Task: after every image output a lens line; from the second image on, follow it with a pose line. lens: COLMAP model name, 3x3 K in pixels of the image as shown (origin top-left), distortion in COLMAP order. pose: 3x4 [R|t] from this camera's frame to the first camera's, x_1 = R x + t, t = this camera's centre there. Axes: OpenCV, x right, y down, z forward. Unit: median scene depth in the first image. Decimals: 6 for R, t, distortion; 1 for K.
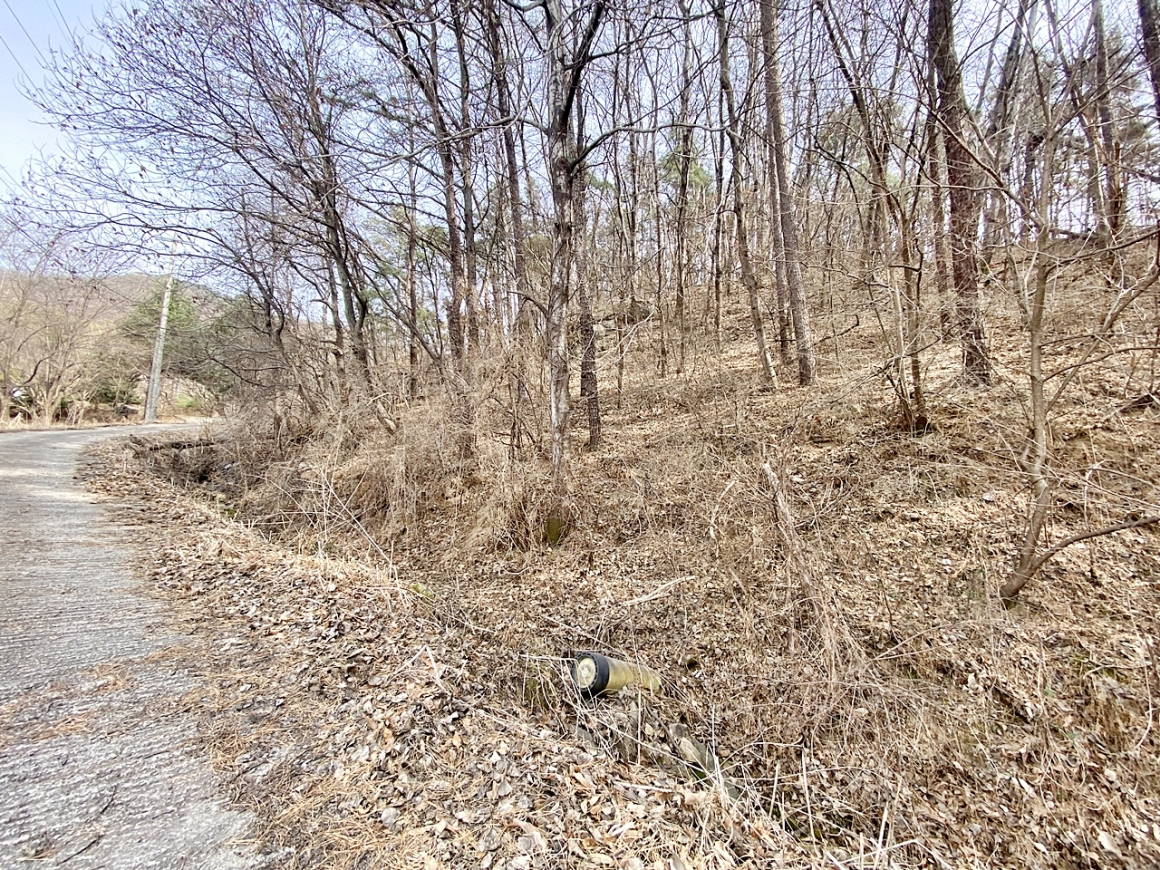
lens RADIAL K [[463.3, 0, 578.3], [0, 463.3, 429.9], [0, 0, 1]] dist [0.005578, -0.013921]
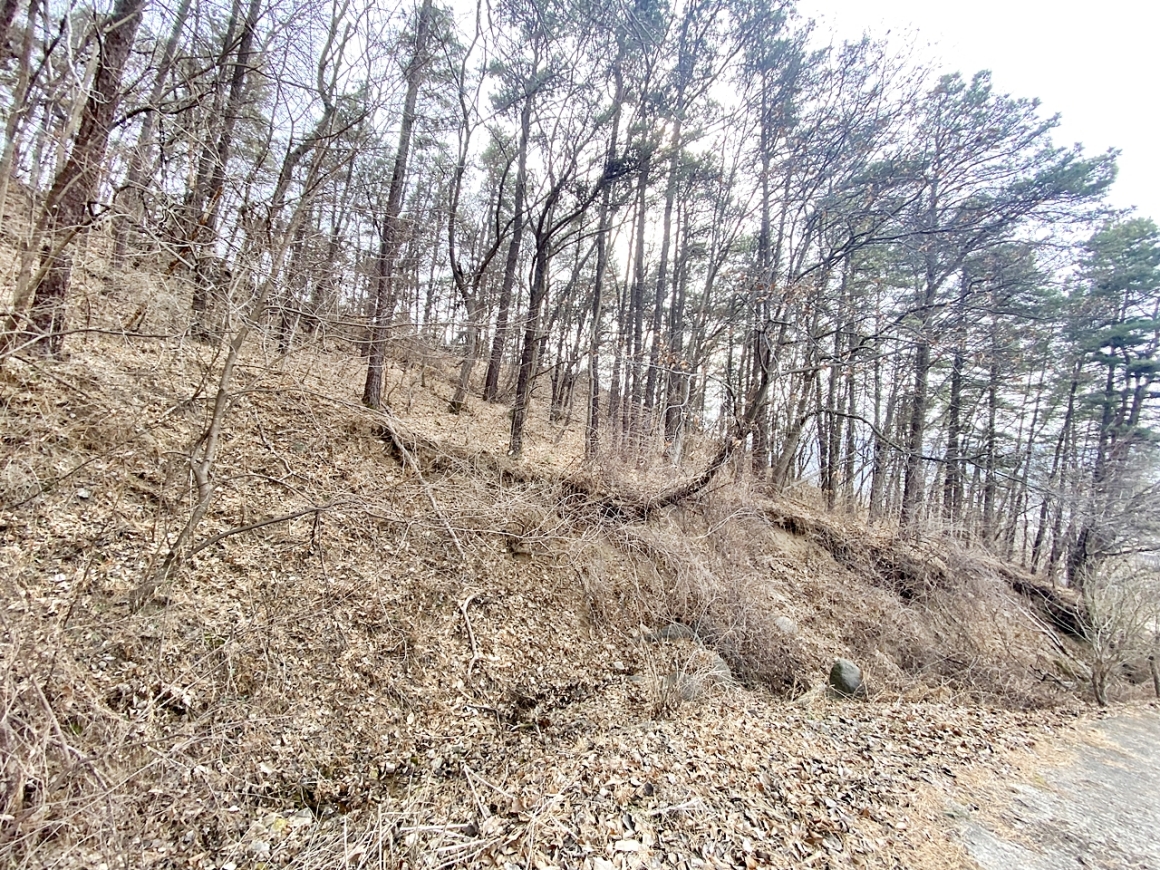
lens RADIAL K [[463.3, 0, 576.8], [0, 463.3, 431.8], [0, 0, 1]] dist [0.005578, -0.013921]
pose [[-0.269453, 0.056744, 0.961340, -0.187141], [-0.141877, 0.985030, -0.097909, -0.016748], [-0.952505, -0.162774, -0.257369, 0.290809]]
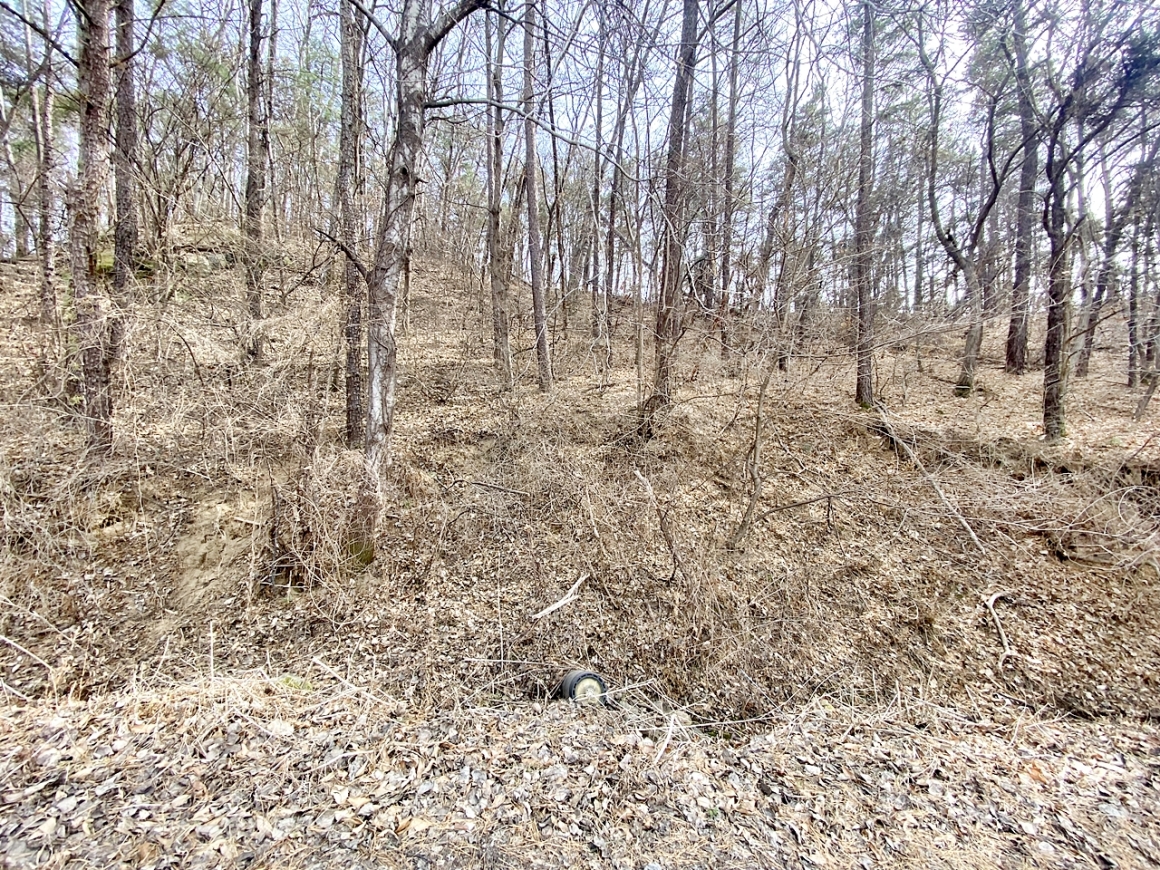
lens RADIAL K [[463.3, 0, 585.2], [0, 463.3, 430.3], [0, 0, 1]] dist [0.005578, -0.013921]
pose [[0.643159, 0.023837, 0.765361, -0.471767], [-0.060330, 0.997986, 0.019615, -0.037520], [-0.763352, -0.058790, 0.643302, 0.244116]]
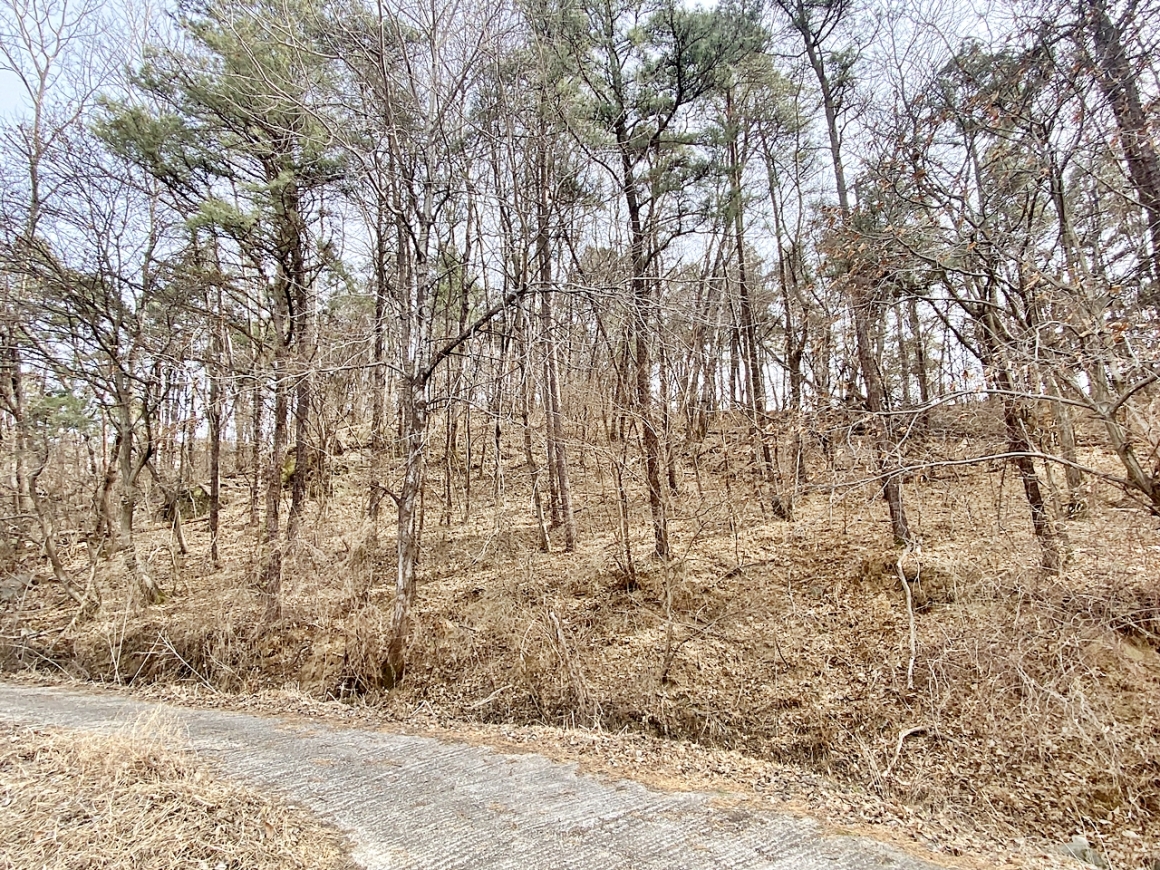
lens RADIAL K [[648.2, 0, 581.4], [0, 648.2, 416.8], [0, 0, 1]] dist [0.022156, -0.017957]
pose [[0.882765, 0.105851, 0.457735, -0.552576], [-0.001194, 0.974791, -0.223118, -0.080563], [-0.469813, 0.196414, 0.860638, -1.040737]]
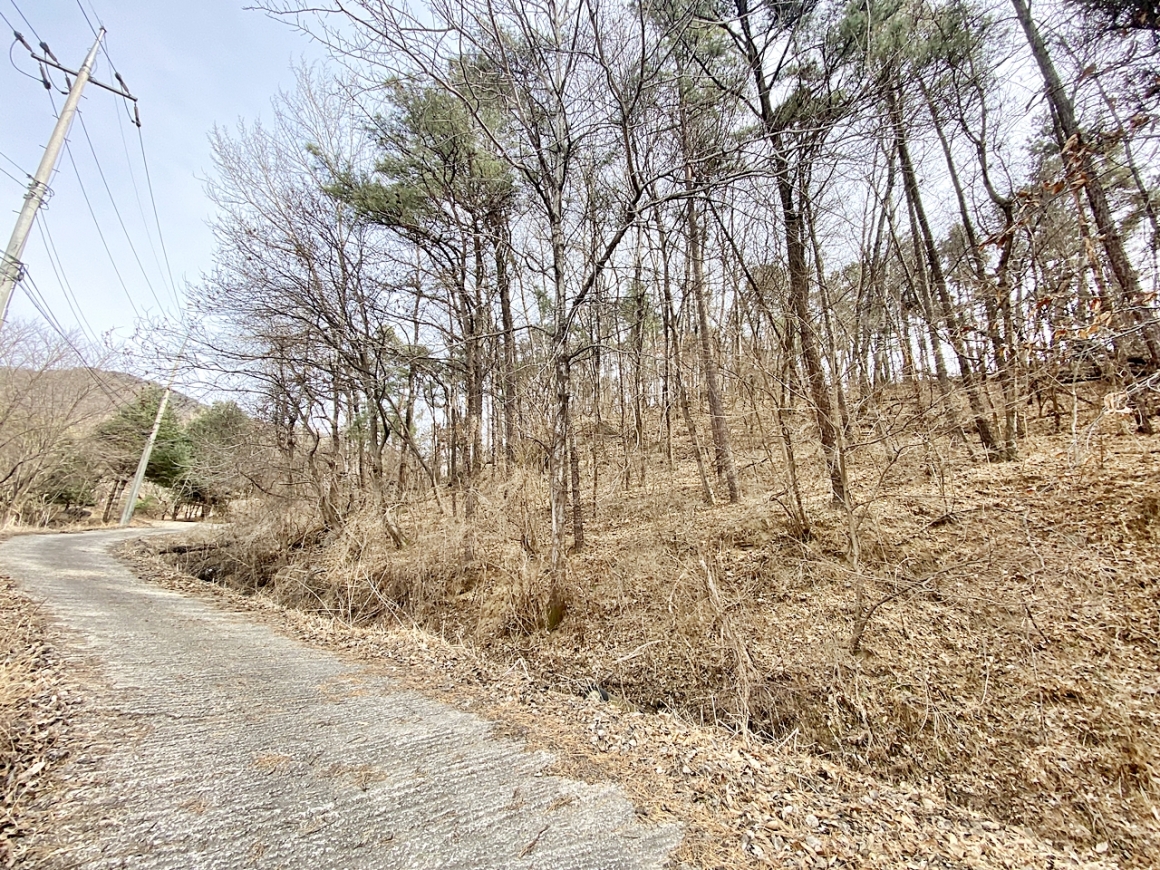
lens RADIAL K [[463.3, 0, 581.4], [0, 463.3, 431.2], [0, 0, 1]] dist [0.005578, -0.013921]
pose [[0.995513, 0.020151, 0.092453, -0.116202], [0.000222, 0.976562, -0.215237, -0.014773], [-0.094623, 0.214291, 0.972176, -0.437774]]
